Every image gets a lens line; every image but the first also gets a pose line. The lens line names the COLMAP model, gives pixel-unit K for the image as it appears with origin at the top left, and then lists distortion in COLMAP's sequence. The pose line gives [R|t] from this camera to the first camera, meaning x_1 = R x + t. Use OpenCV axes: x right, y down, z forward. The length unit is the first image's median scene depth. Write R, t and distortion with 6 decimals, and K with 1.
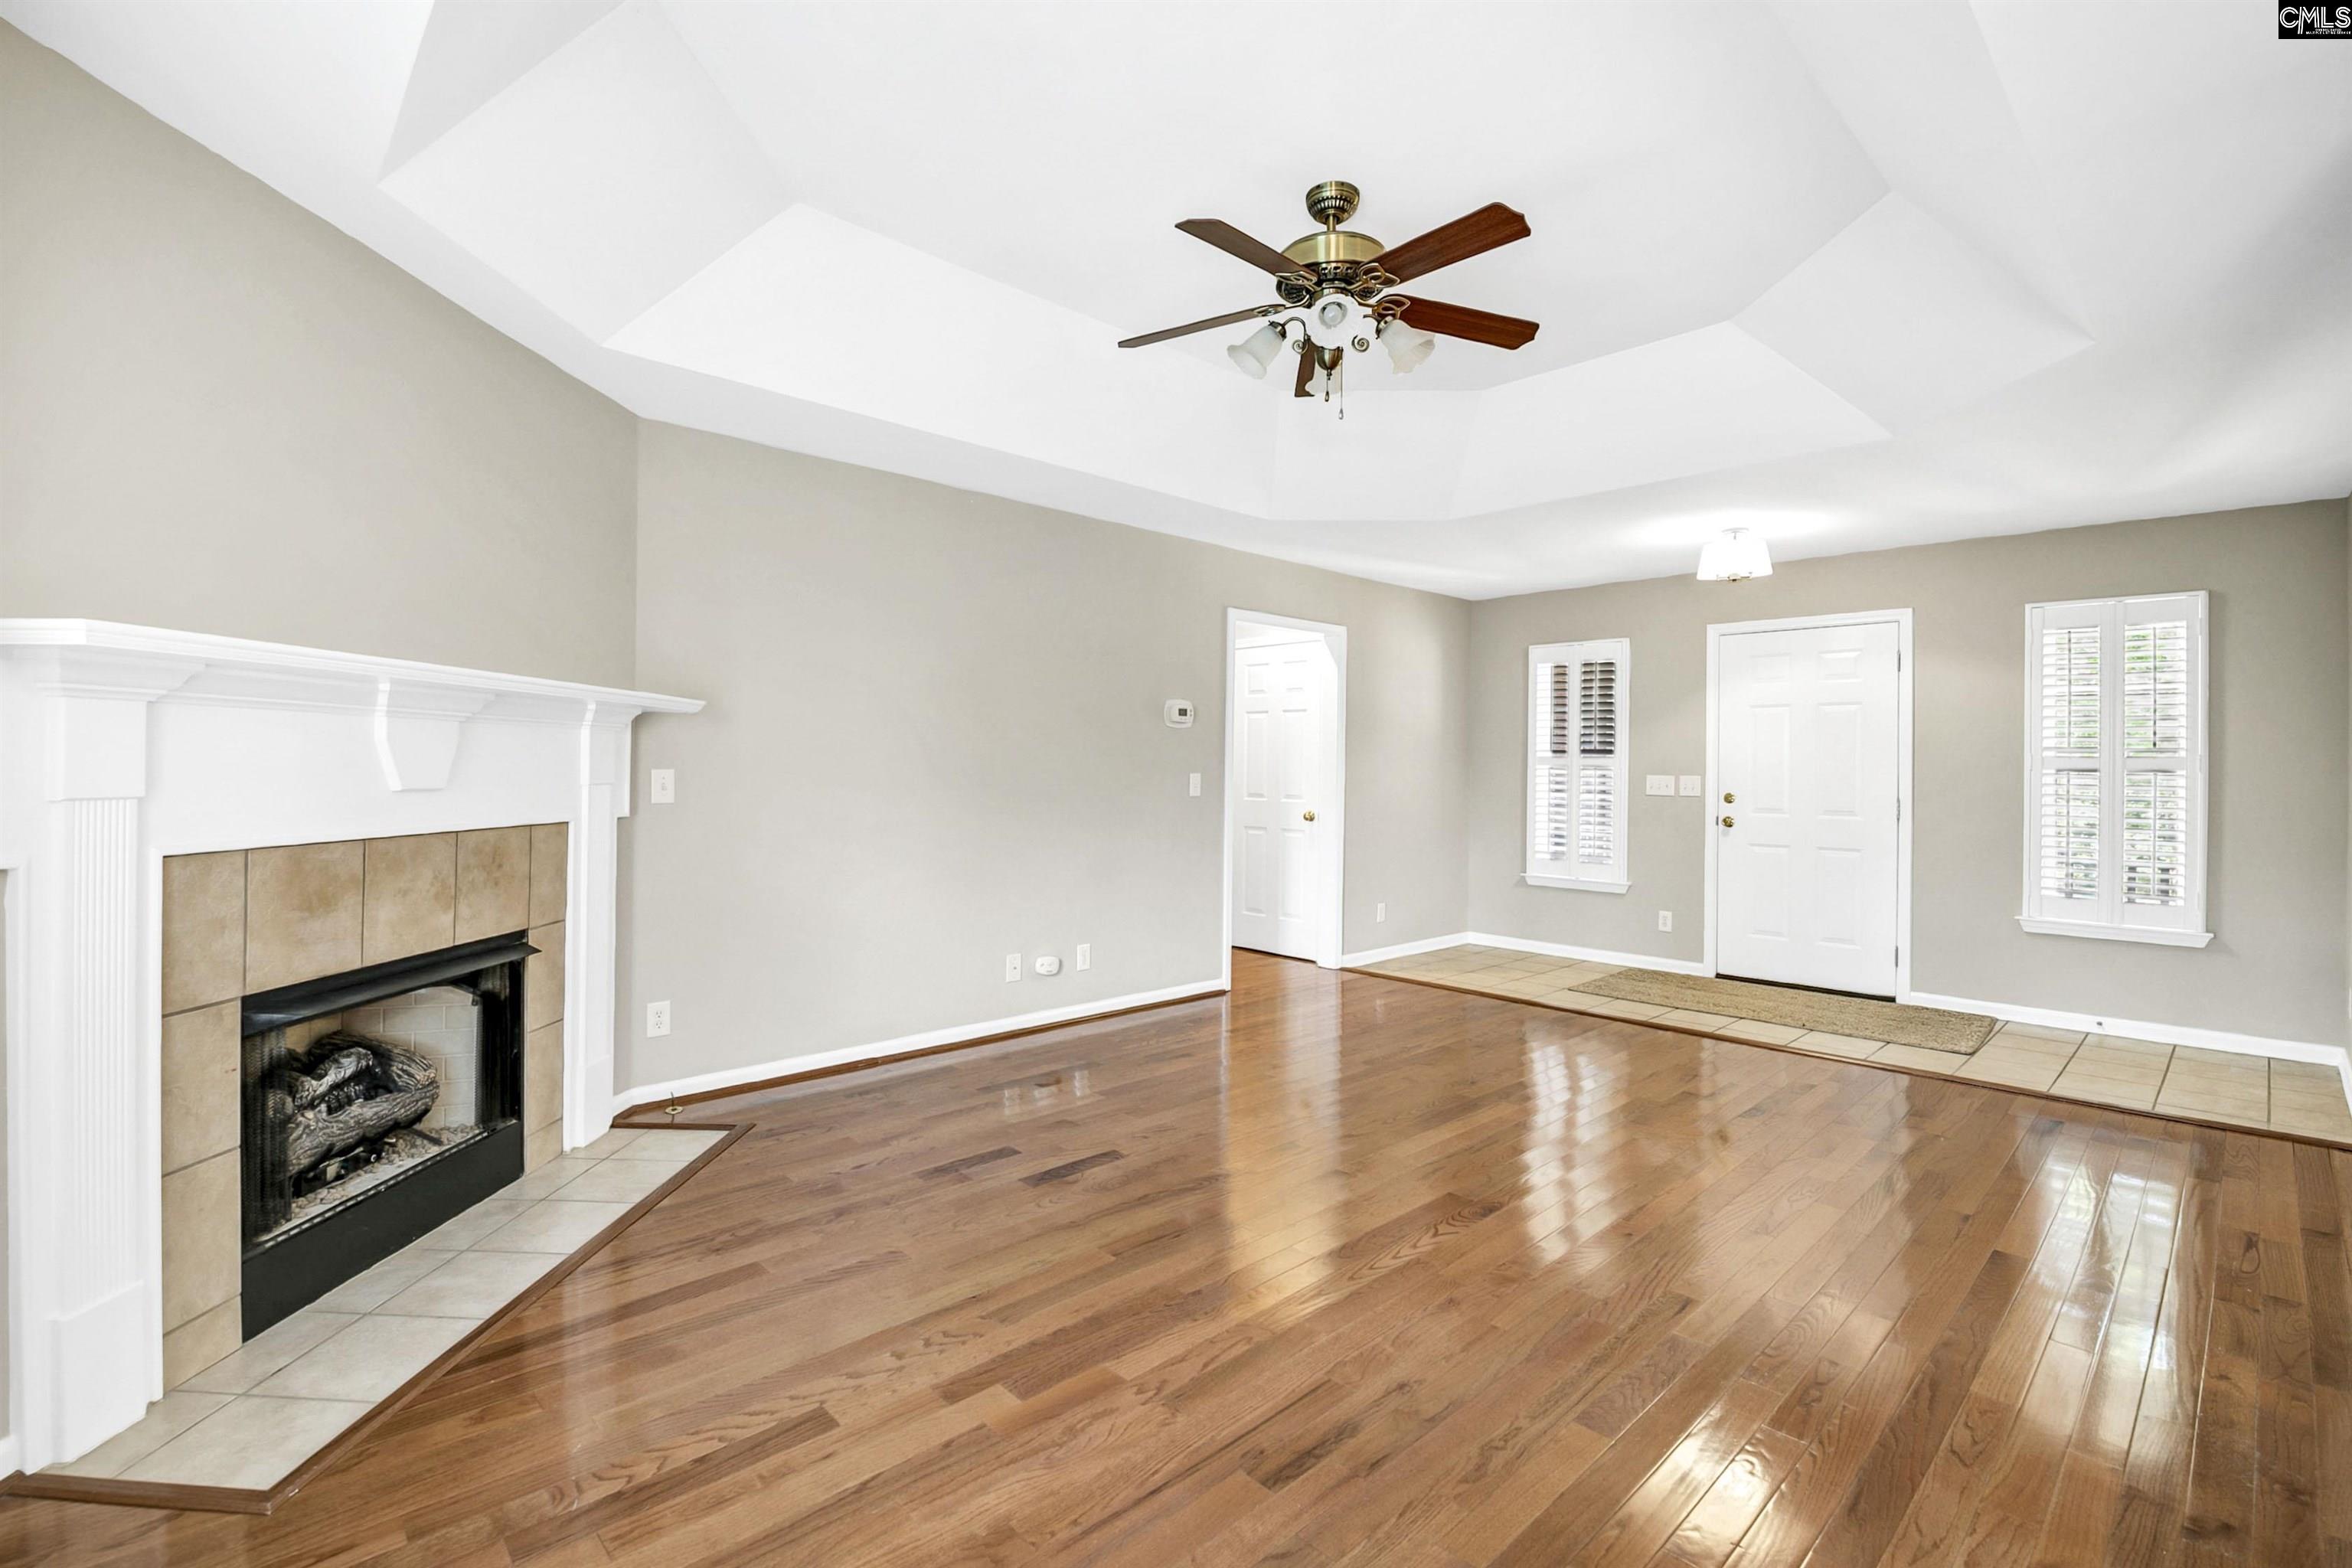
lens RADIAL K [[1021.3, 0, 1190.6], [0, 1021.3, 769.2], [0, 0, 1]] dist [-0.023058, -0.000463]
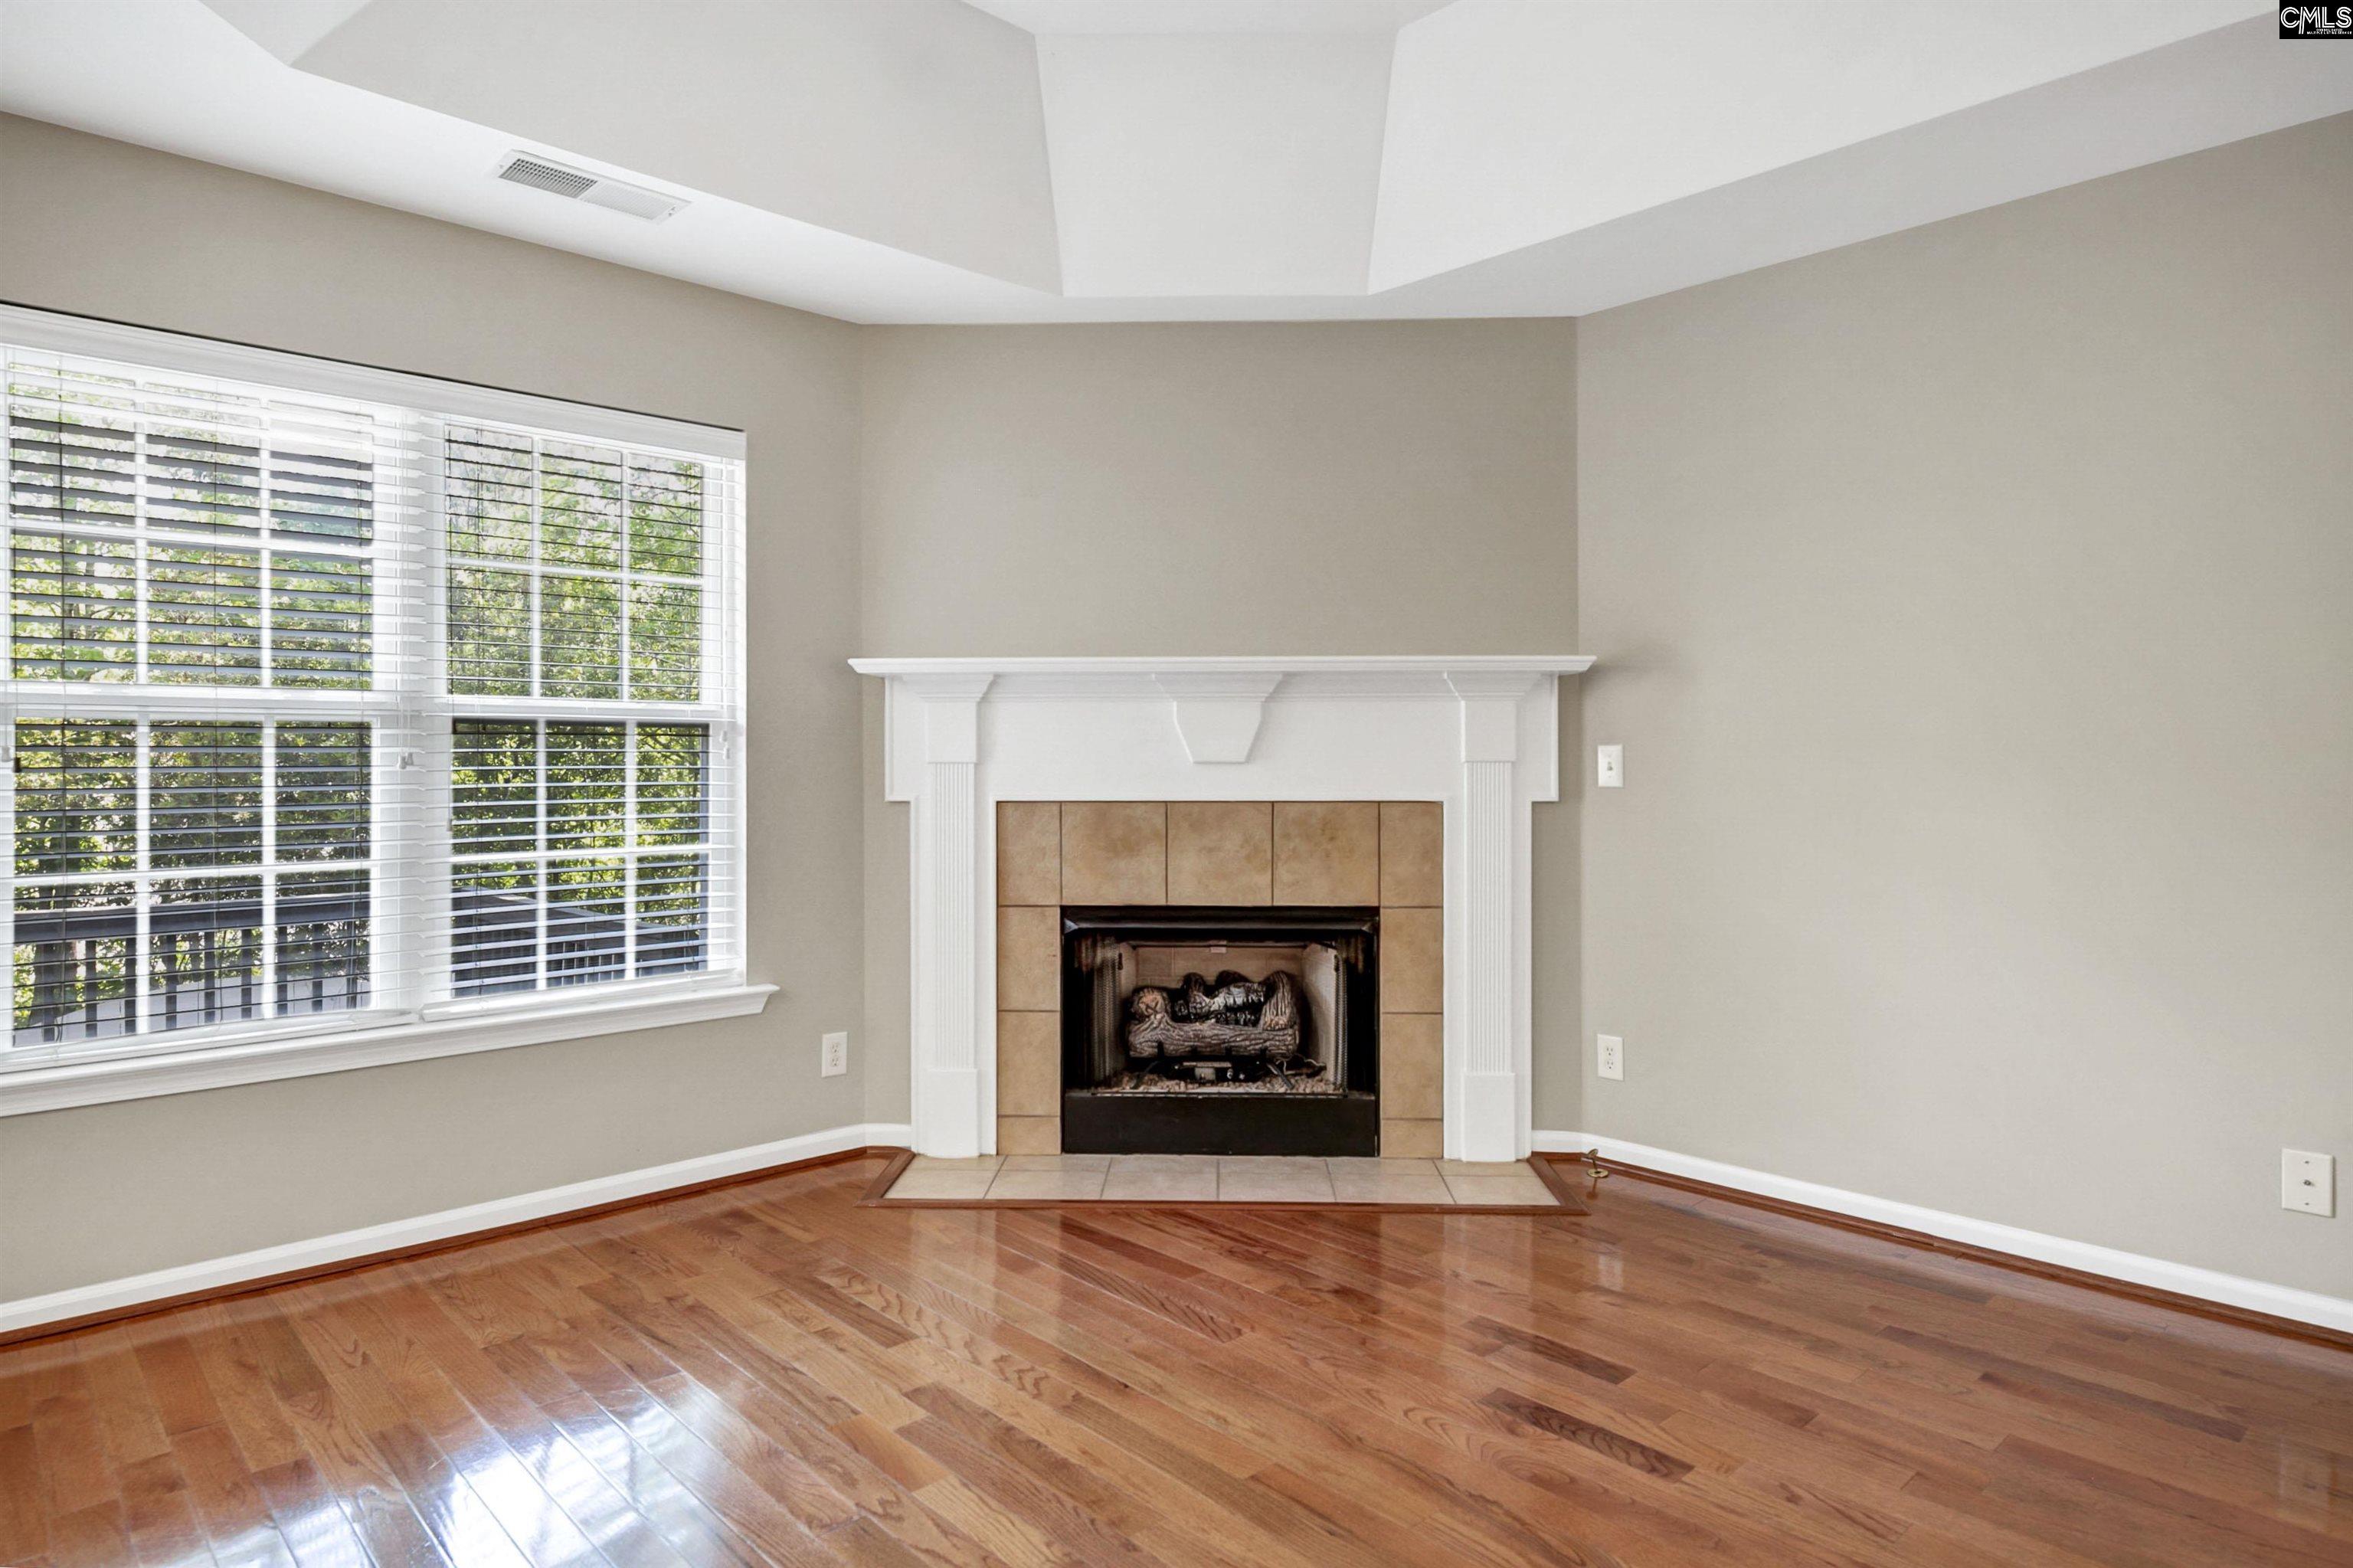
lens RADIAL K [[1352.5, 0, 1172.6], [0, 1352.5, 758.2], [0, 0, 1]] dist [0.005400, -0.002739]
pose [[-0.002329, -0.006682, -0.999975, 0.783588], [-0.000508, 0.999978, -0.006681, 0.025465], [0.999997, 0.000493, -0.002332, 0.940096]]
